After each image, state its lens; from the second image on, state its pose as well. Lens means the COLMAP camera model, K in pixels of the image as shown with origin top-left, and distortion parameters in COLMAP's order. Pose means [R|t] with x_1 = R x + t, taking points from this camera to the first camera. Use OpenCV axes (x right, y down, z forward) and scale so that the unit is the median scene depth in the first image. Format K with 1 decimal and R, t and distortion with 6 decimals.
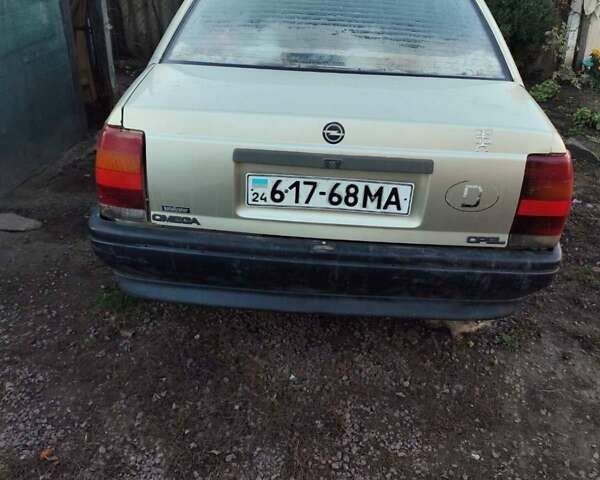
lens RADIAL K [[560.3, 0, 291.5], [0, 560.3, 240.1], [0, 0, 1]] dist [0.054454, -0.003047]
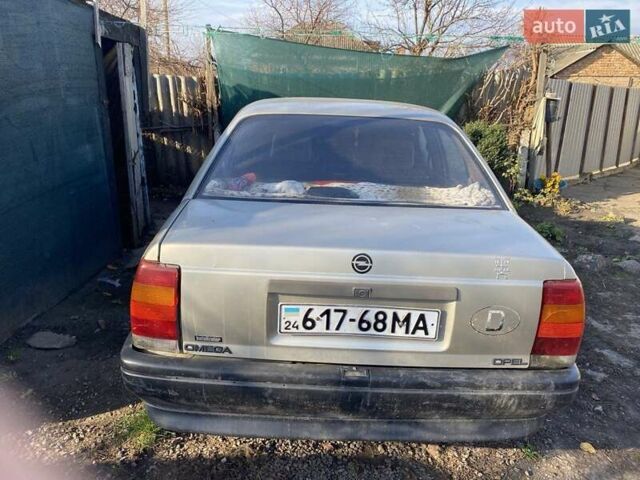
lens RADIAL K [[472.9, 0, 320.6], [0, 472.9, 244.7], [0, 0, 1]] dist [0.056478, -0.078299]
pose [[0.998513, -0.016635, 0.051917, -0.046214], [0.025957, 0.982506, -0.184413, -0.060186], [-0.047941, 0.185486, 0.981477, 0.117700]]
